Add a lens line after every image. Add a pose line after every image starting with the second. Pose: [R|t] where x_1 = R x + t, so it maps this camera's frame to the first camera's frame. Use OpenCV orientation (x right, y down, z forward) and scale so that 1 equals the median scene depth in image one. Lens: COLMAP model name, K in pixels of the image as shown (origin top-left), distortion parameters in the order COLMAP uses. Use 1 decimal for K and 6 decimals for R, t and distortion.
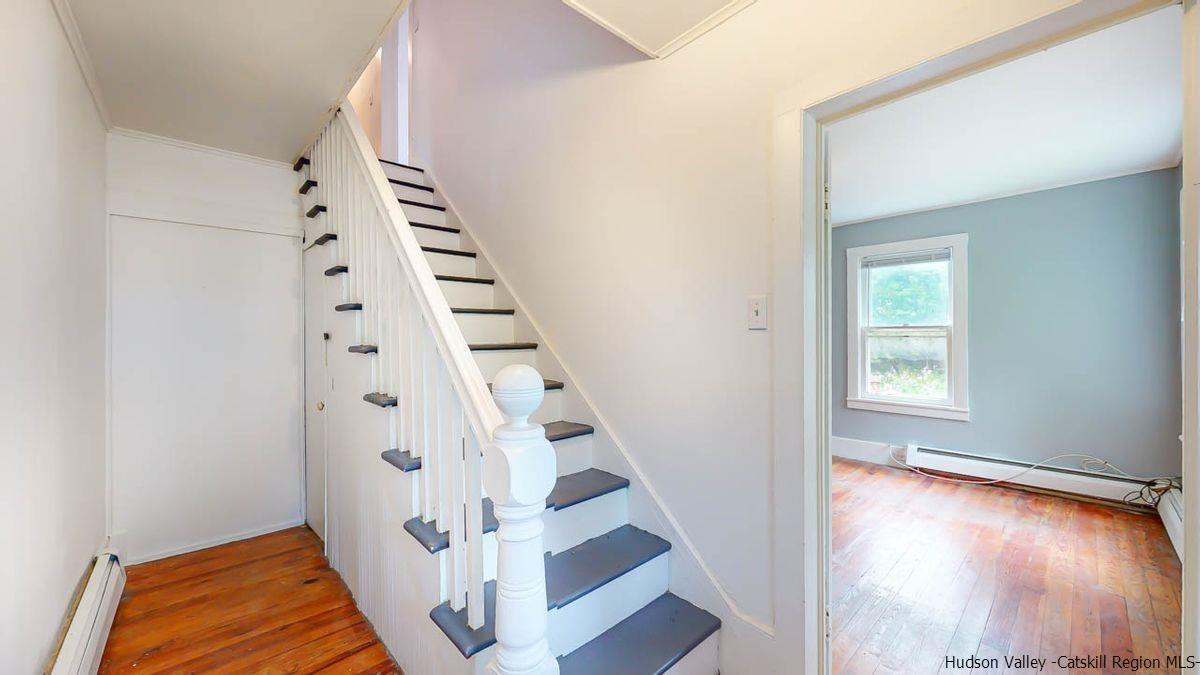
lens RADIAL K [[440.1, 0, 599.7], [0, 440.1, 338.8], [0, 0, 1]] dist [0.001214, 0.000041]
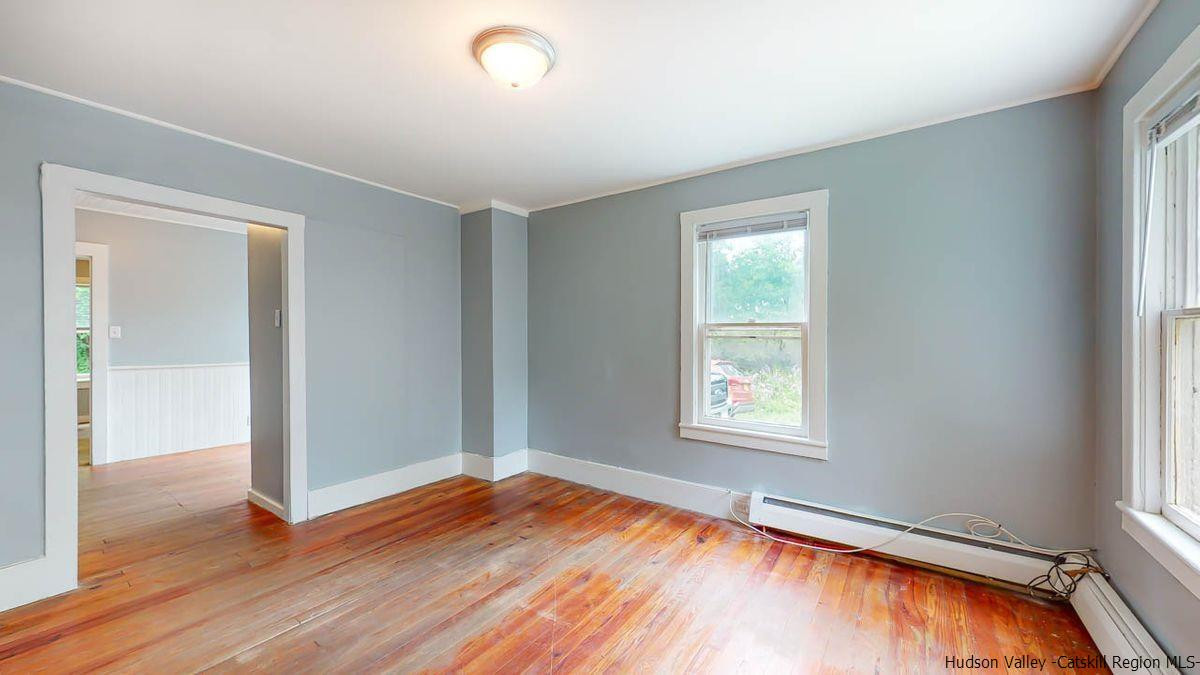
lens RADIAL K [[440.1, 0, 599.7], [0, 440.1, 338.8], [0, 0, 1]] dist [0.001214, 0.000041]
pose [[0.977571, 0.005713, 0.210527, 0.341842], [-0.007133, 0.999957, 0.005985, -0.006767], [-0.210484, -0.007352, 0.977570, 0.400356]]
